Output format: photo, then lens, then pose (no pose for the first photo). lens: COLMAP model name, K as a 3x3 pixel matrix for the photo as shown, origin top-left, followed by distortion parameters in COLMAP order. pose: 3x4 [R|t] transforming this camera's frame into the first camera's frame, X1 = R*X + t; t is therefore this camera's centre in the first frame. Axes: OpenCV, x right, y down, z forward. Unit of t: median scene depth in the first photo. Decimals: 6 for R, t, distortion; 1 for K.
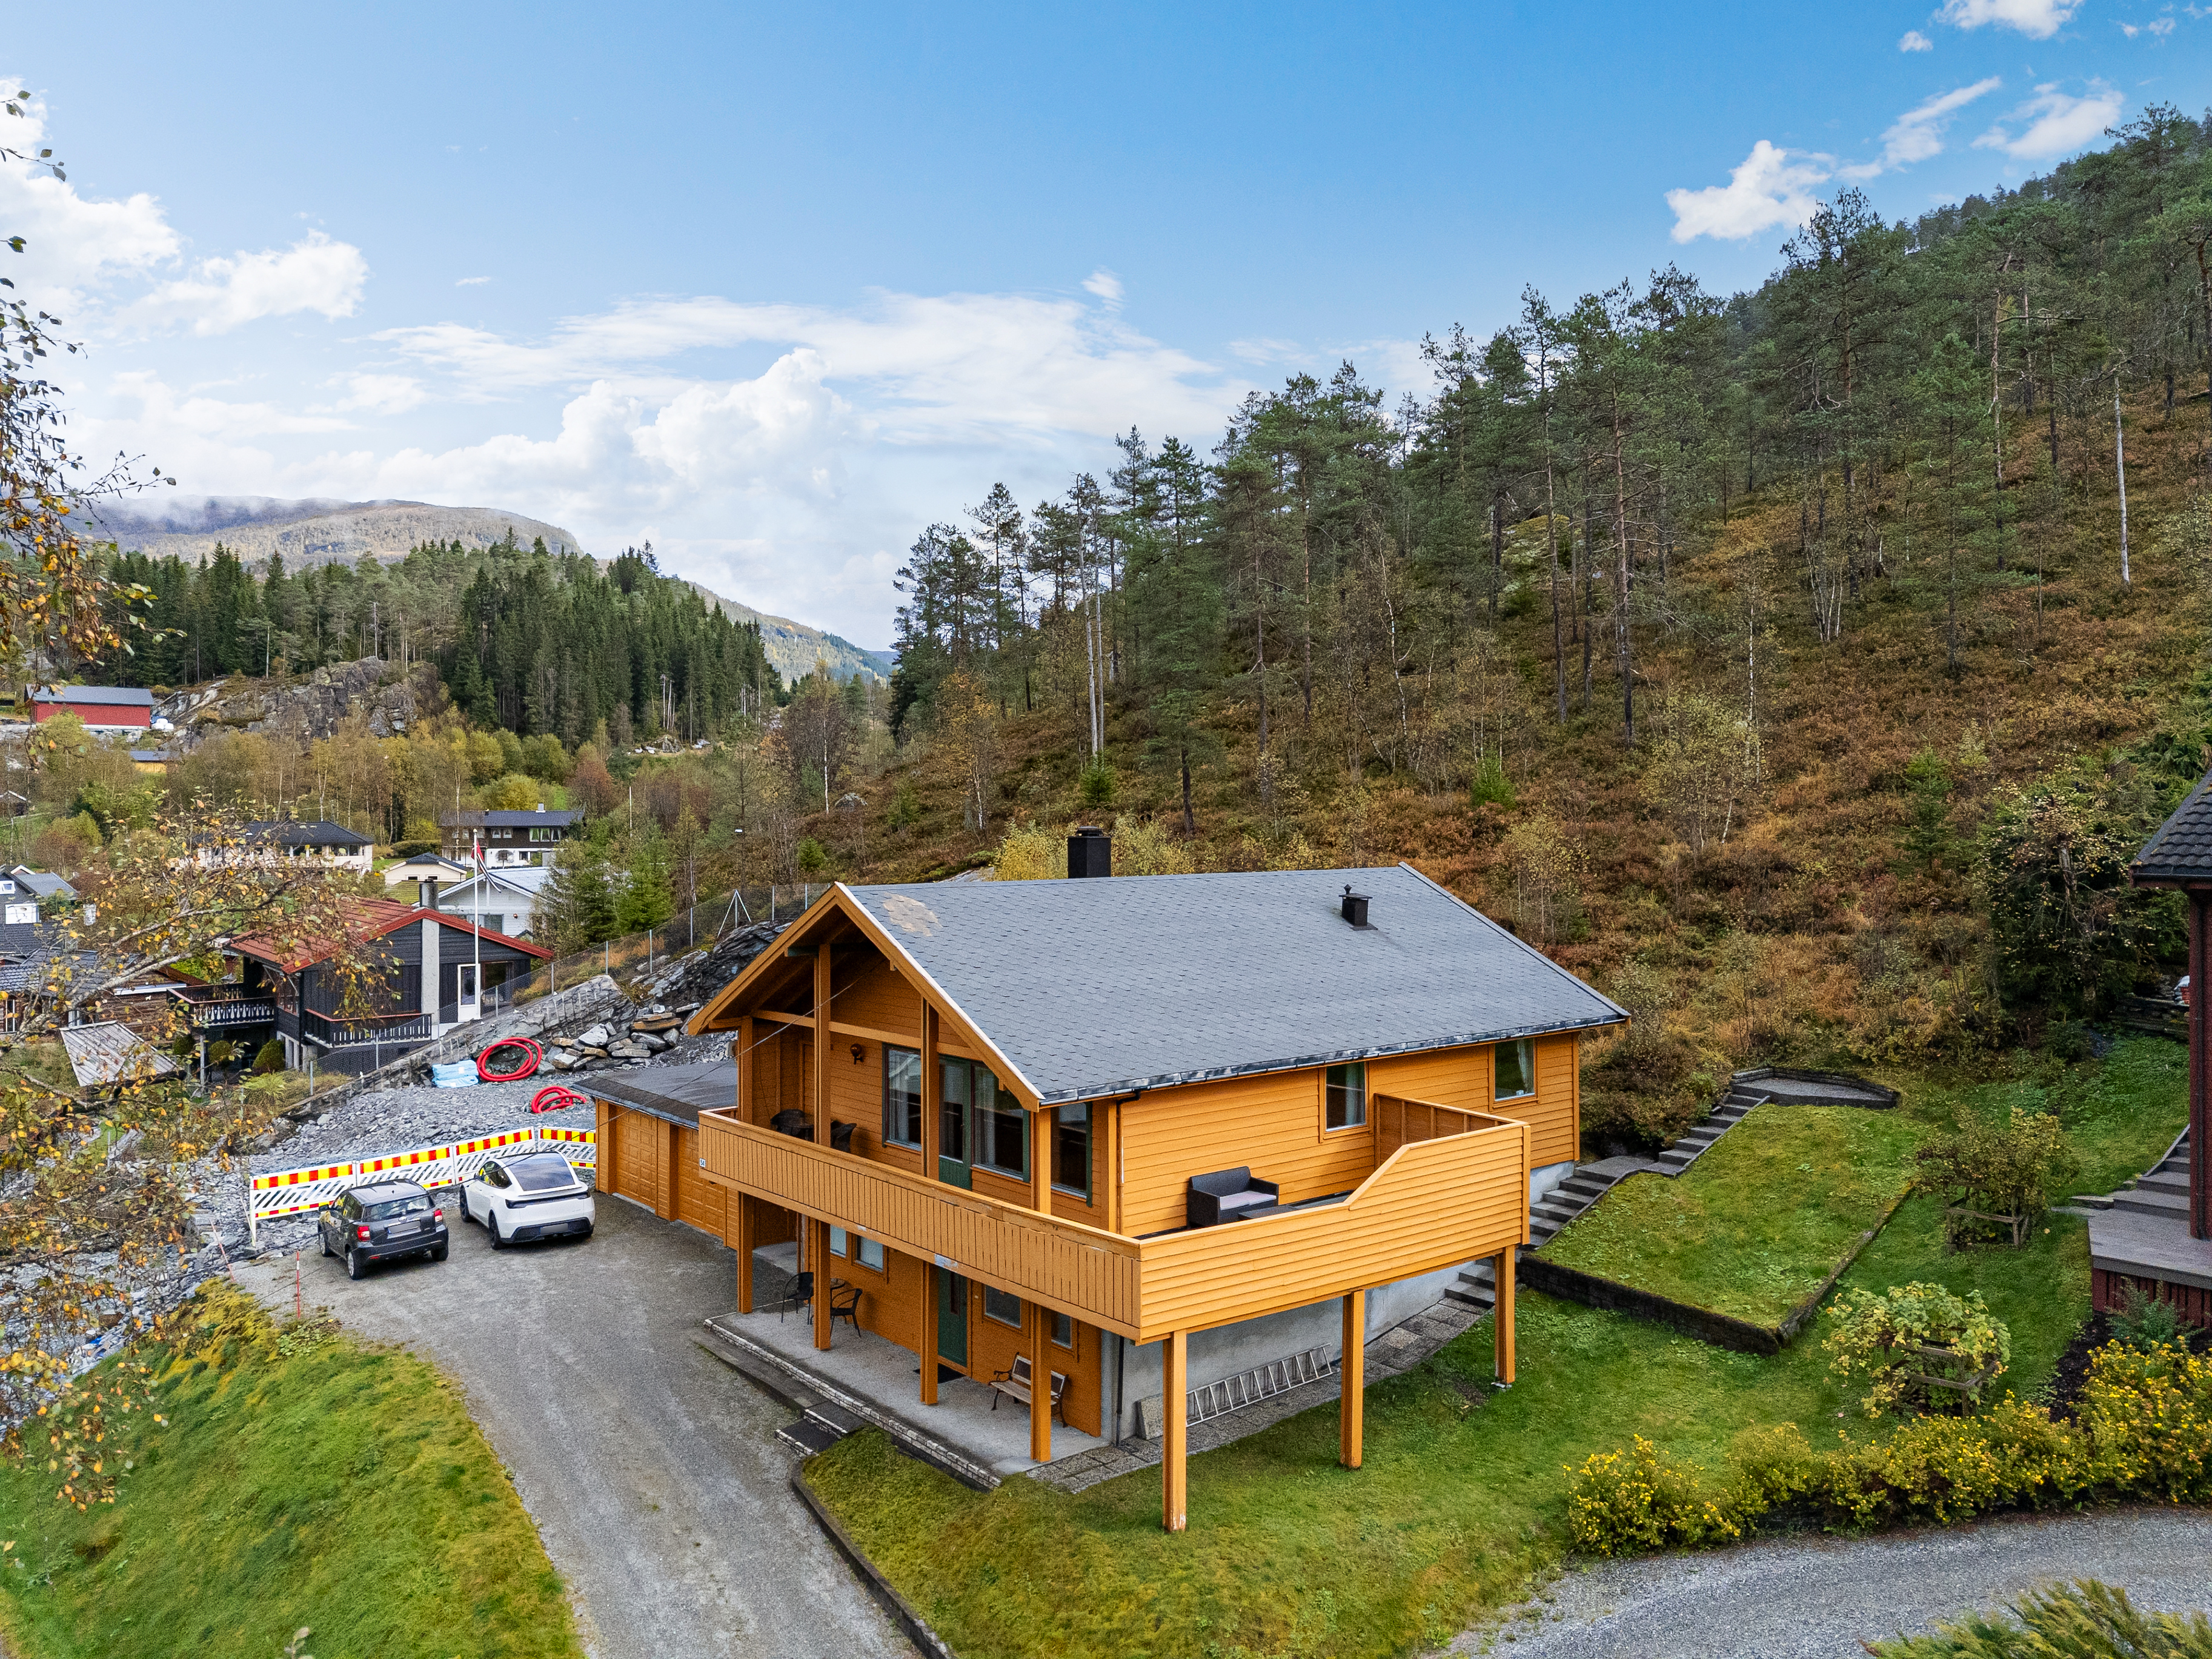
lens RADIAL K [[1629.4, 0, 1110.5], [0, 1629.4, 822.1], [0, 0, 1]] dist [0.069428, -0.056367]
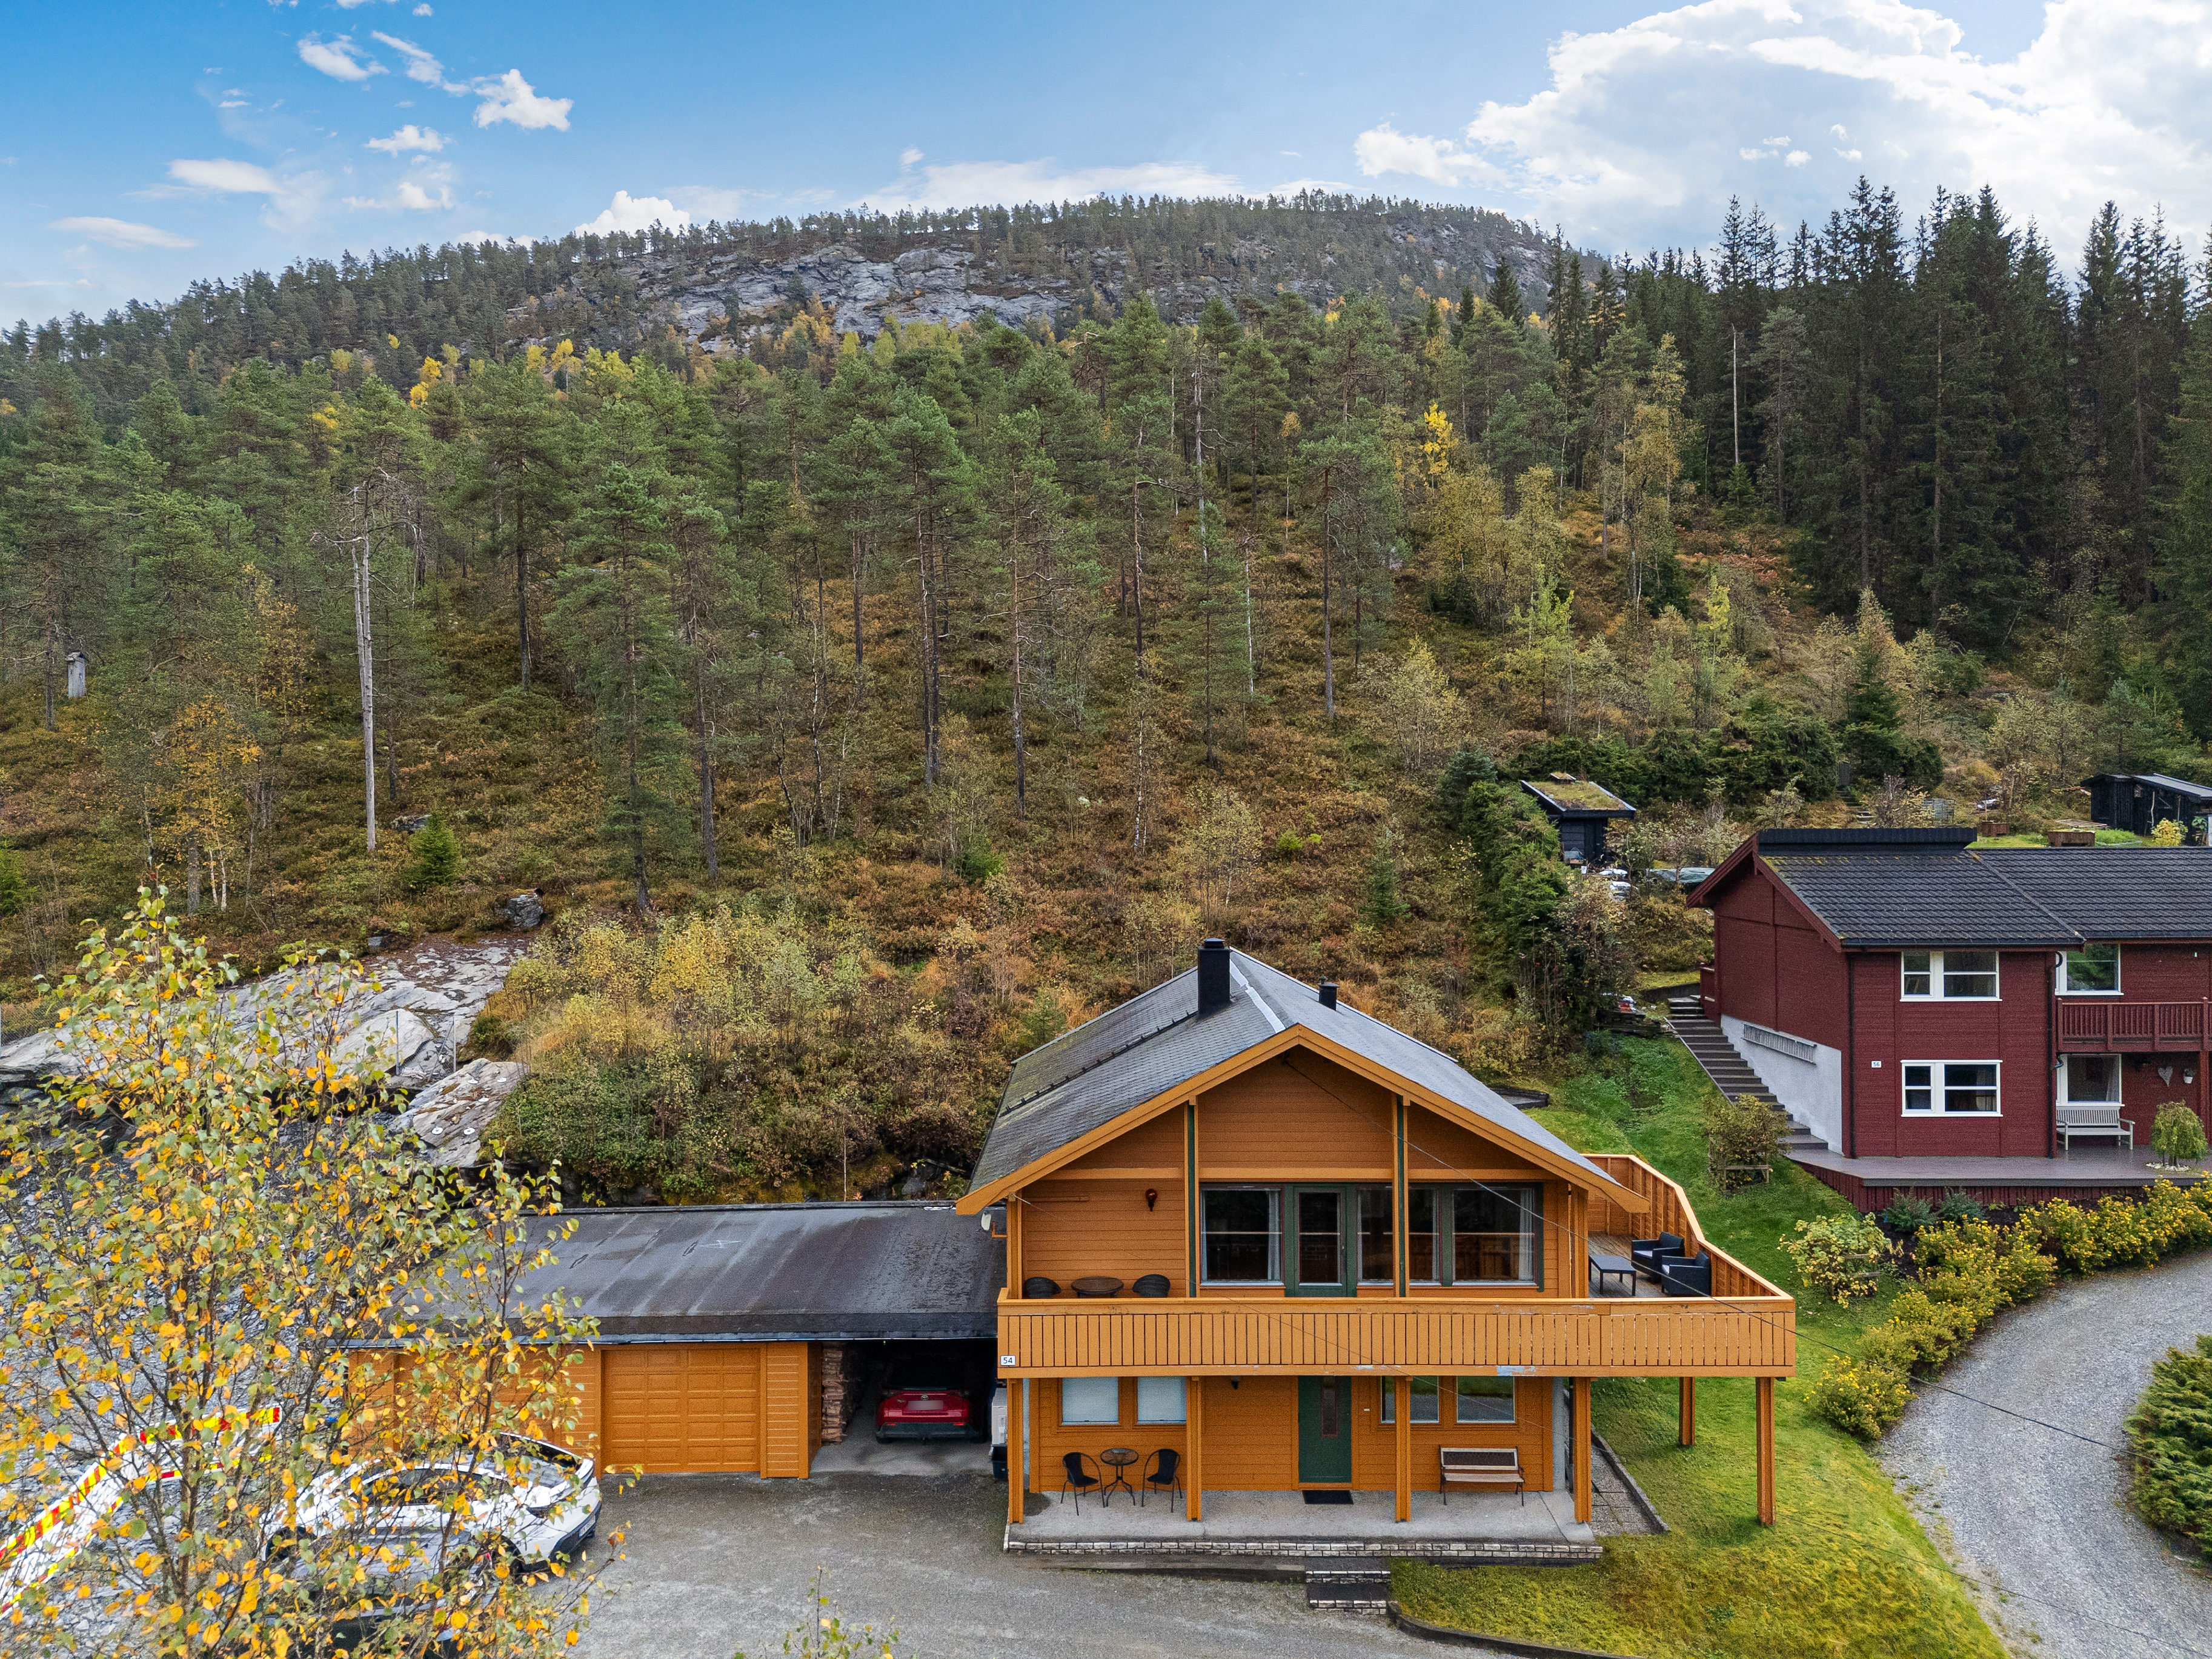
lens RADIAL K [[1629.4, 0, 1124.0], [0, 1629.4, 827.1], [0, 0, 1]] dist [0.069428, -0.056367]
pose [[0.642972, -0.014348, 0.765755, -0.950113], [0.010897, 0.999895, 0.009586, -0.091133], [-0.765812, 0.002181, 0.643061, 0.430835]]
